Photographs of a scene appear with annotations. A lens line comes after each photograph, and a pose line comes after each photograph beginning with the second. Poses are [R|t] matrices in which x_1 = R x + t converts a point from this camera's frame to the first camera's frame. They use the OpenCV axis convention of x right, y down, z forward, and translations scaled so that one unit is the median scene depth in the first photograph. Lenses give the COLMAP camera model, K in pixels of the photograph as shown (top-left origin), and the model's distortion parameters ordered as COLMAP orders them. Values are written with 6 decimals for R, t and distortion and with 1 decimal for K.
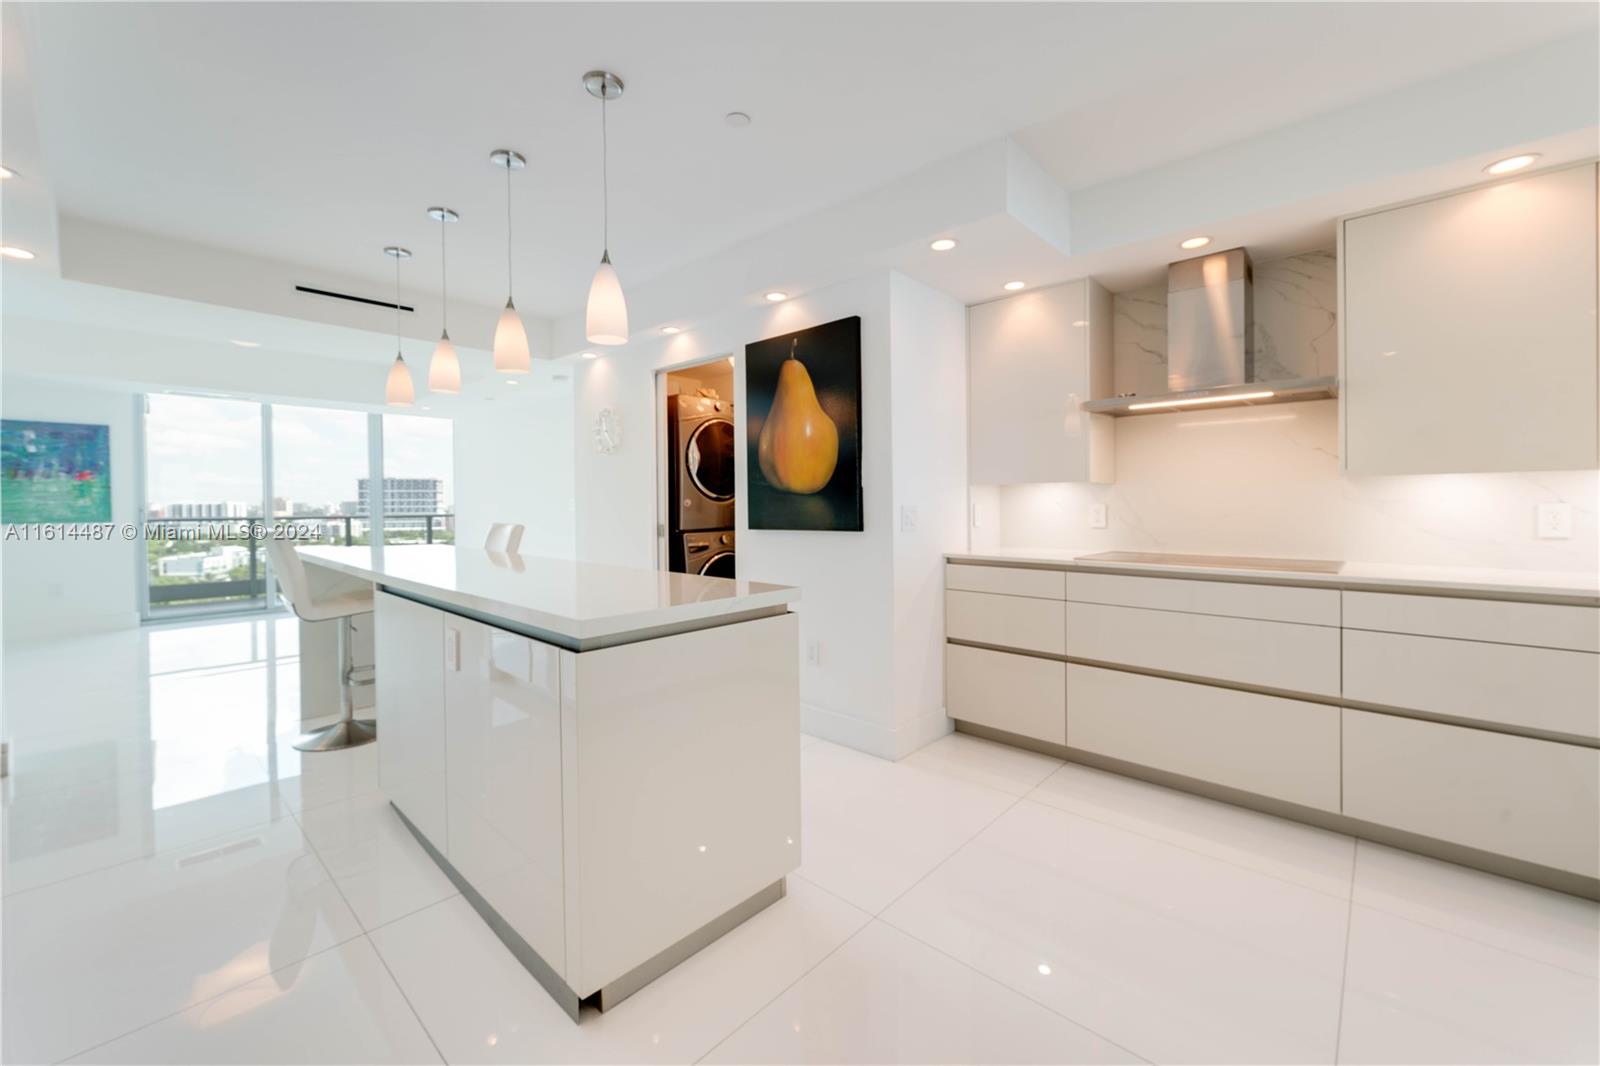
lens RADIAL K [[662.5, 0, 786.8], [0, 662.5, 510.7], [0, 0, 1]] dist [-0.000144, -0.000068]
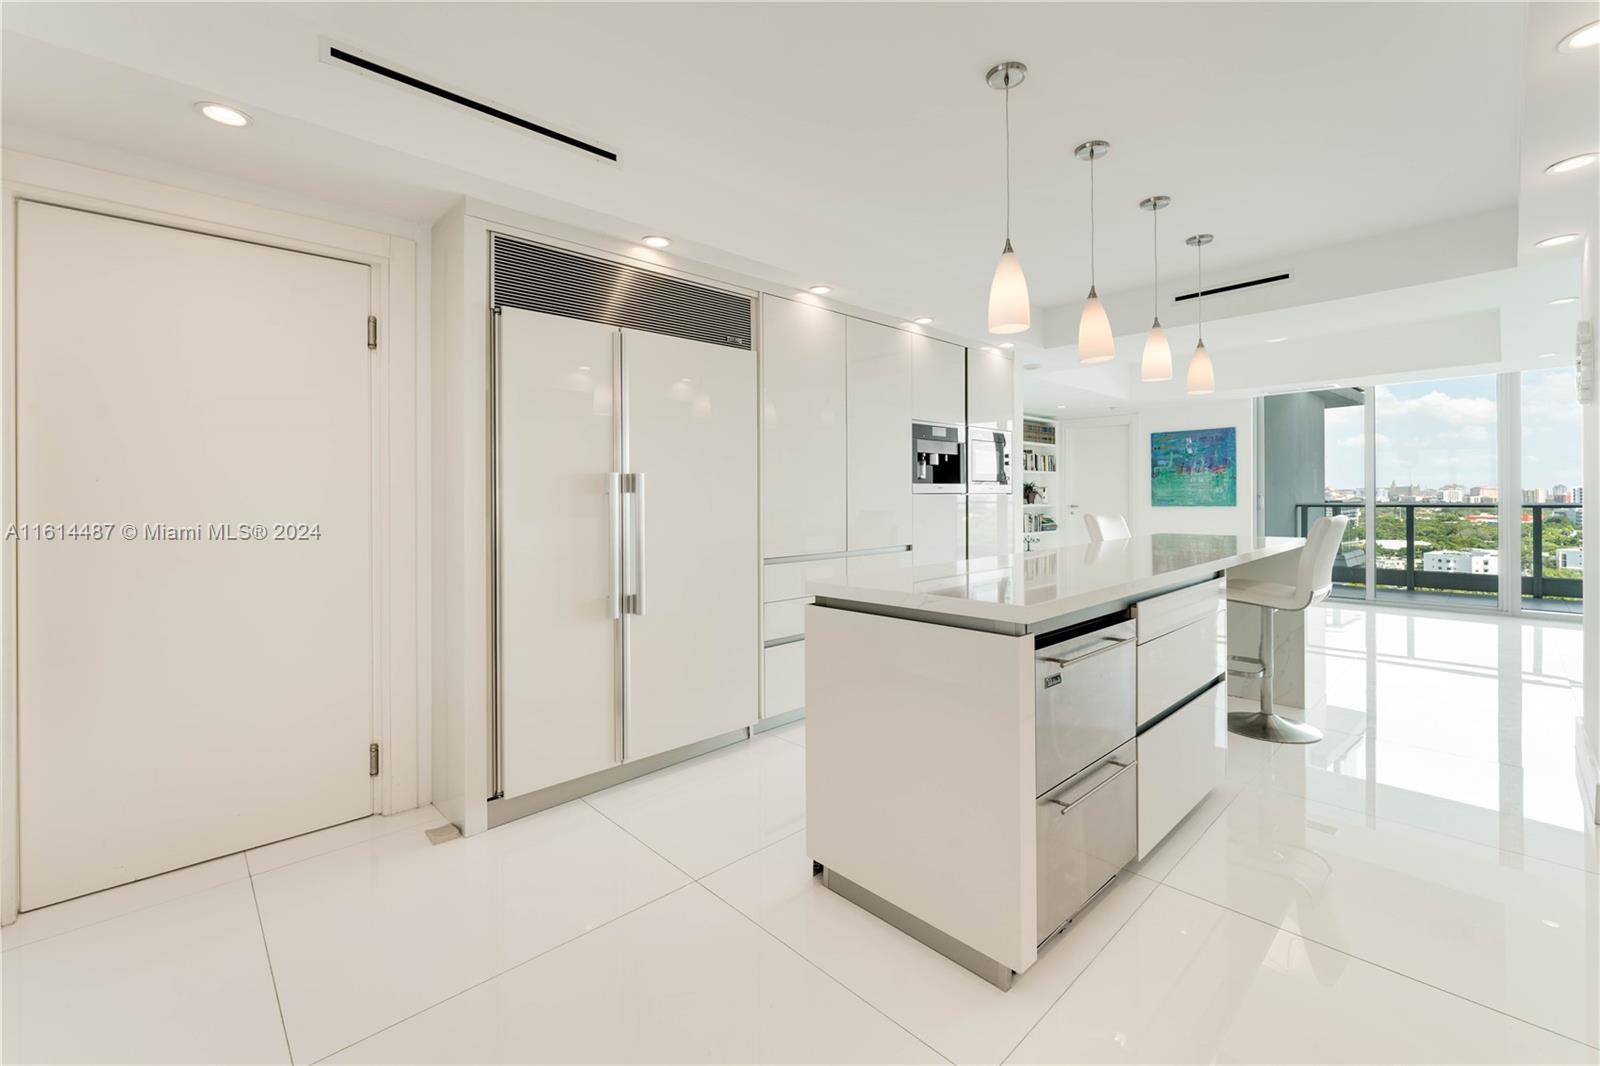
lens RADIAL K [[662.5, 0, 786.8], [0, 662.5, 510.7], [0, 0, 1]] dist [-0.000144, -0.000068]
pose [[-0.058238, 0.024990, -0.997990, 0.255332], [-0.001917, 0.999682, 0.025144, -0.003784], [0.998301, 0.003378, -0.058172, 0.249792]]
